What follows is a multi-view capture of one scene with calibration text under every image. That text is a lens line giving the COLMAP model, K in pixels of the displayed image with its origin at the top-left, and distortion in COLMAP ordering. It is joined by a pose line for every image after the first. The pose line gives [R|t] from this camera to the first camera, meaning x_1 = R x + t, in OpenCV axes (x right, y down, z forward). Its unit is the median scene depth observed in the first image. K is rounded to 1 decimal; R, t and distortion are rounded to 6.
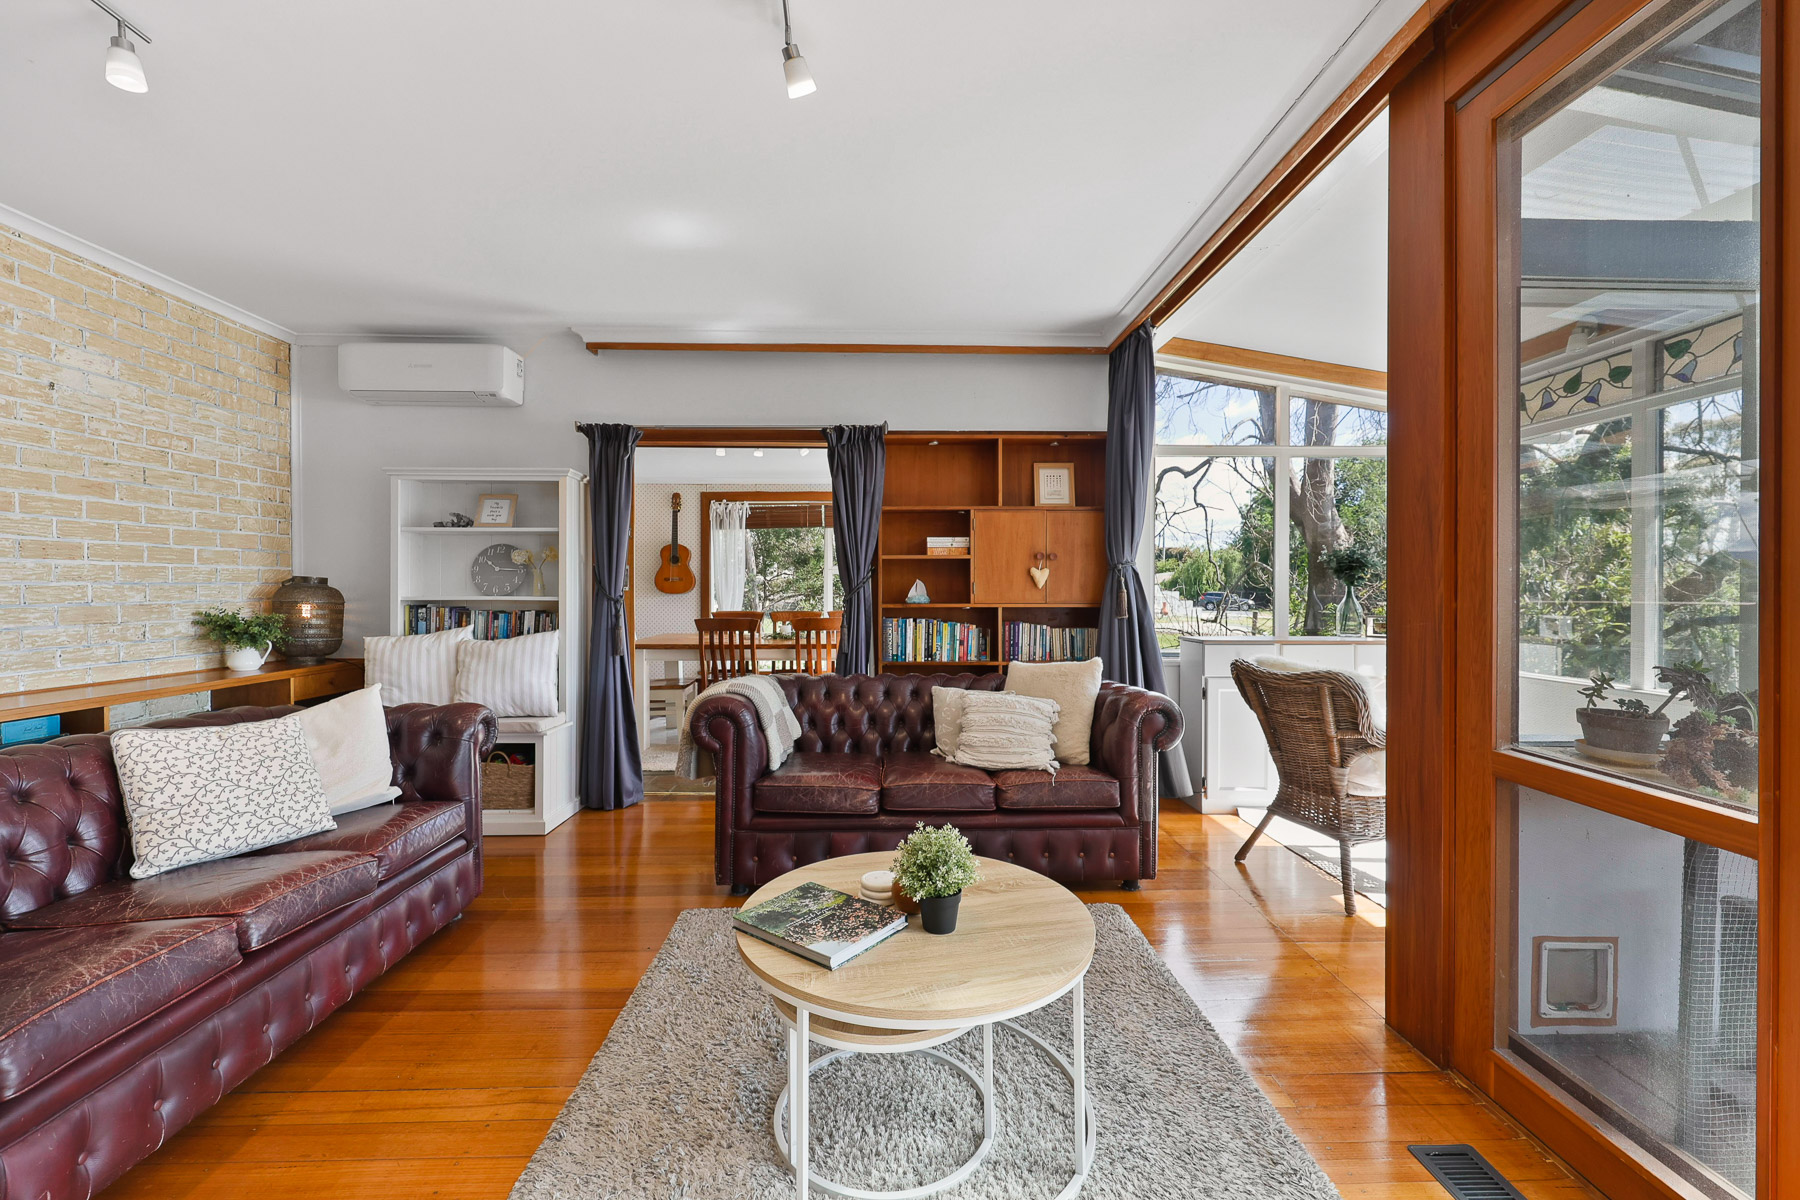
lens RADIAL K [[728.1, 0, 896.9], [0, 728.1, 596.2], [0, 0, 1]] dist [0.000817, -0.001295]
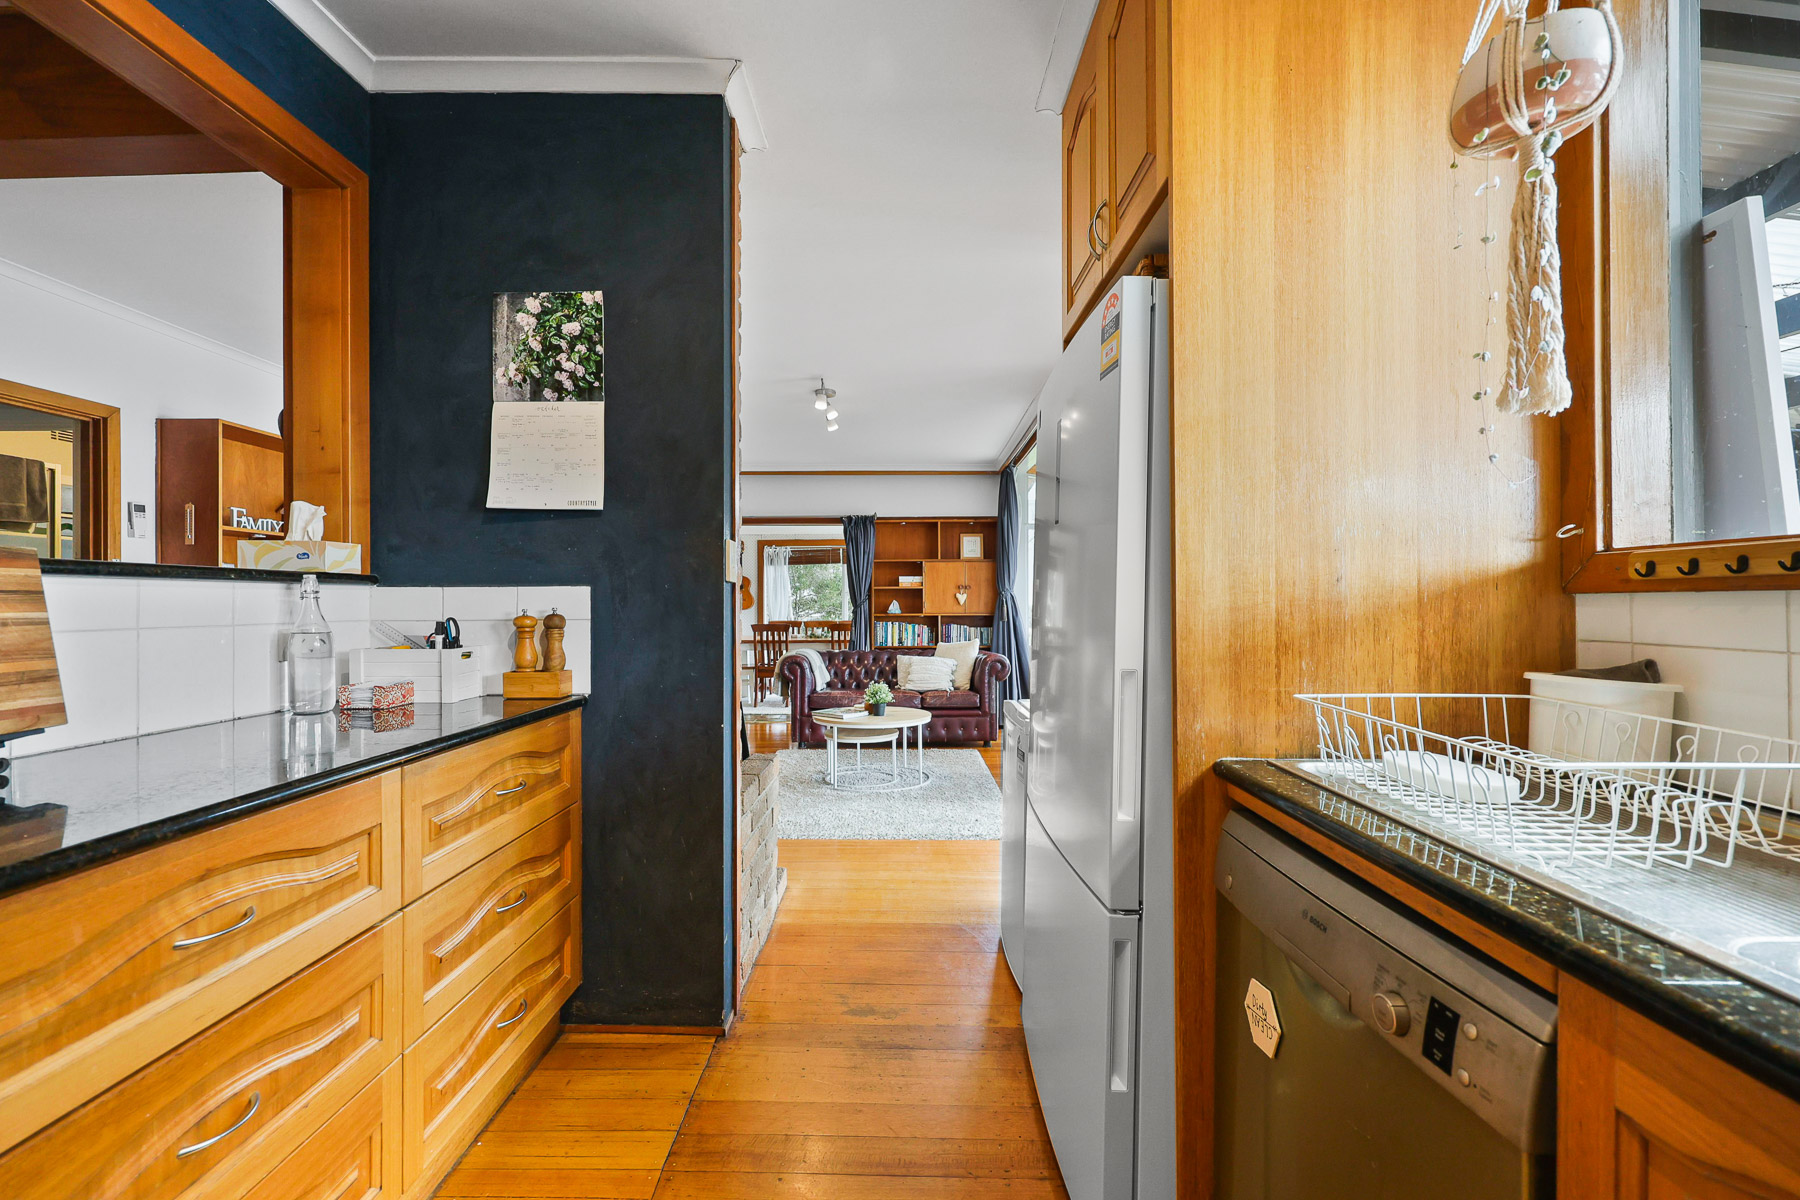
lens RADIAL K [[728.1, 0, 887.1], [0, 728.1, 619.3], [0, 0, 1]] dist [0.000817, -0.001295]
pose [[0.999290, -0.002169, -0.037615, 0.082823], [0.002433, 0.999973, 0.006961, 0.012034], [0.037599, -0.007048, 0.999268, -0.825170]]
